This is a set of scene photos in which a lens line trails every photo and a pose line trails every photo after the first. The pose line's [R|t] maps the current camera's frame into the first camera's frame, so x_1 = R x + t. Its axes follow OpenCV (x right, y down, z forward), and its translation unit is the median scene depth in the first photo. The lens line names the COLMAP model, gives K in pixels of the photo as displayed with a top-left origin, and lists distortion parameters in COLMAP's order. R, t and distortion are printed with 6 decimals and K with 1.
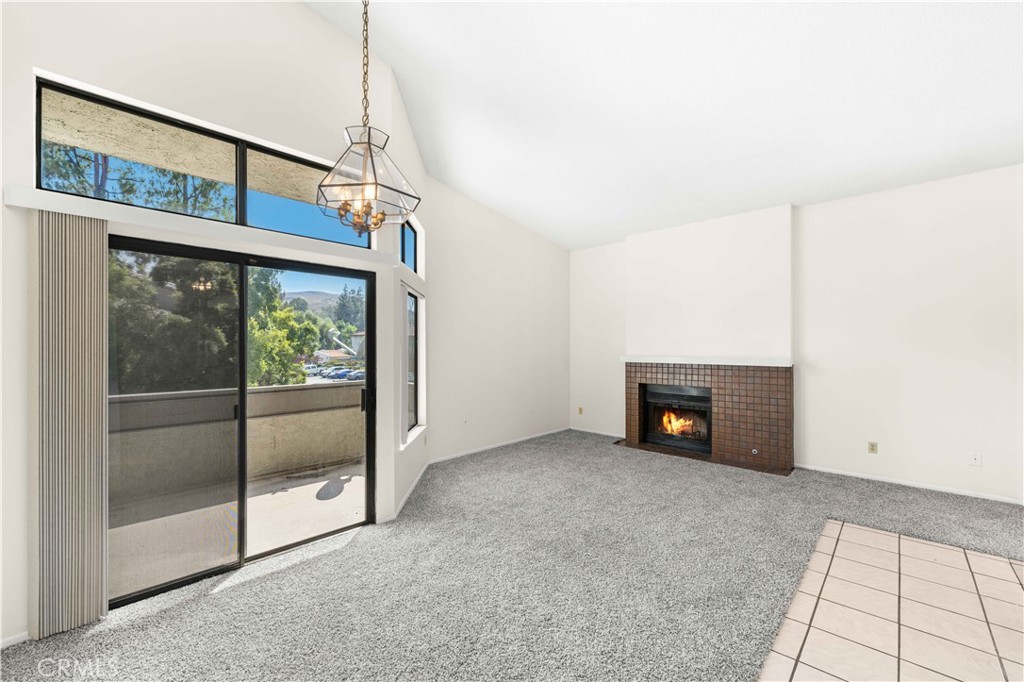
lens RADIAL K [[416.2, 0, 509.1], [0, 416.2, 347.8], [0, 0, 1]] dist [0.003396, -0.000365]
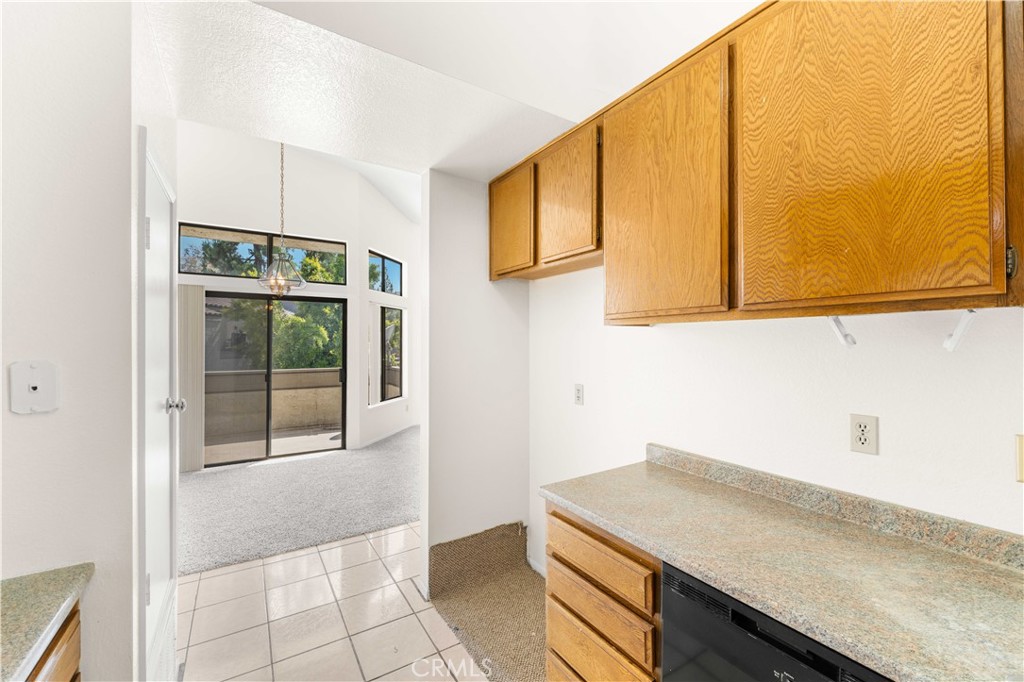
lens RADIAL K [[416.2, 0, 509.6], [0, 416.2, 337.6], [0, 0, 1]] dist [0.003396, -0.000365]
pose [[0.973493, -0.002045, -0.228707, 0.471099], [-0.000537, 0.999937, -0.011227, -0.005469], [0.228716, 0.011052, 0.973430, -0.323727]]
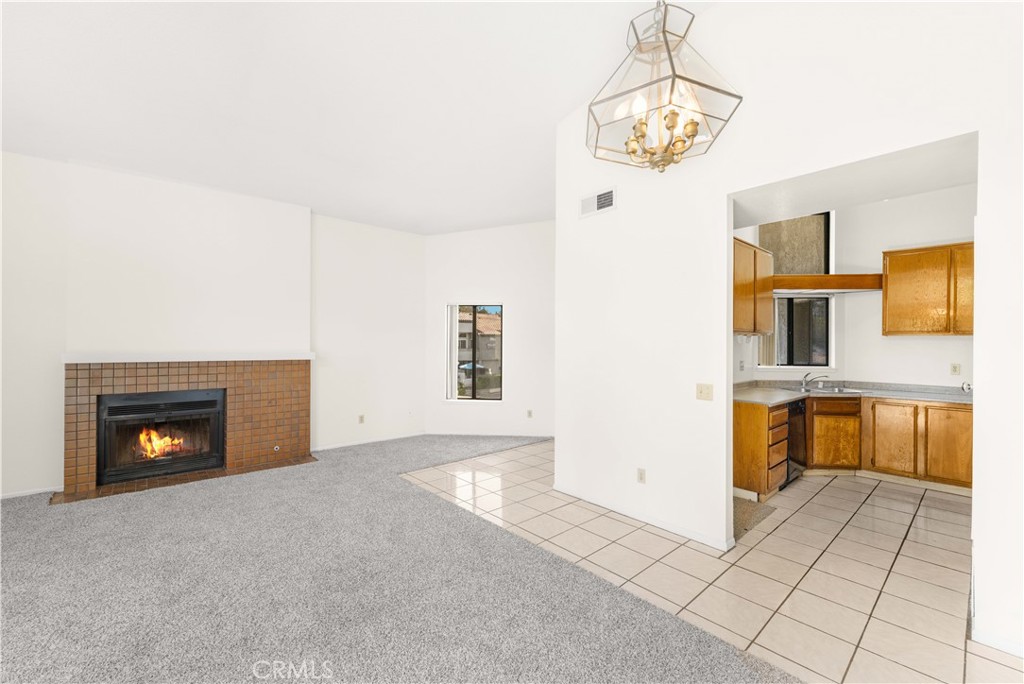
lens RADIAL K [[416.2, 0, 507.5], [0, 416.2, 342.8], [0, 0, 1]] dist [0.003396, -0.000365]
pose [[0.086607, 0.007364, 0.996215, -0.339491], [-0.004636, 0.999965, -0.006988, 0.007200], [-0.996232, -0.004013, 0.086638, 0.387290]]
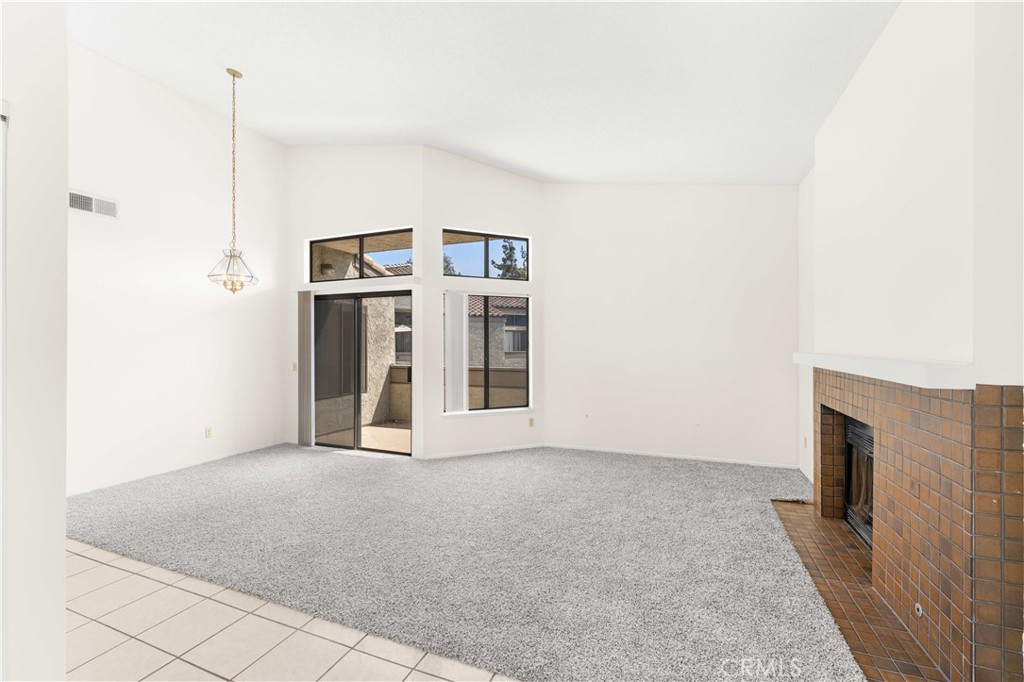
lens RADIAL K [[416.2, 0, 511.4], [0, 416.2, 339.9], [0, 0, 1]] dist [0.003396, -0.000365]
pose [[0.375182, 0.001950, -0.926949, 0.814977], [-0.002889, 0.999995, 0.000935, -0.001991], [0.926947, 0.002328, 0.375186, 0.516625]]
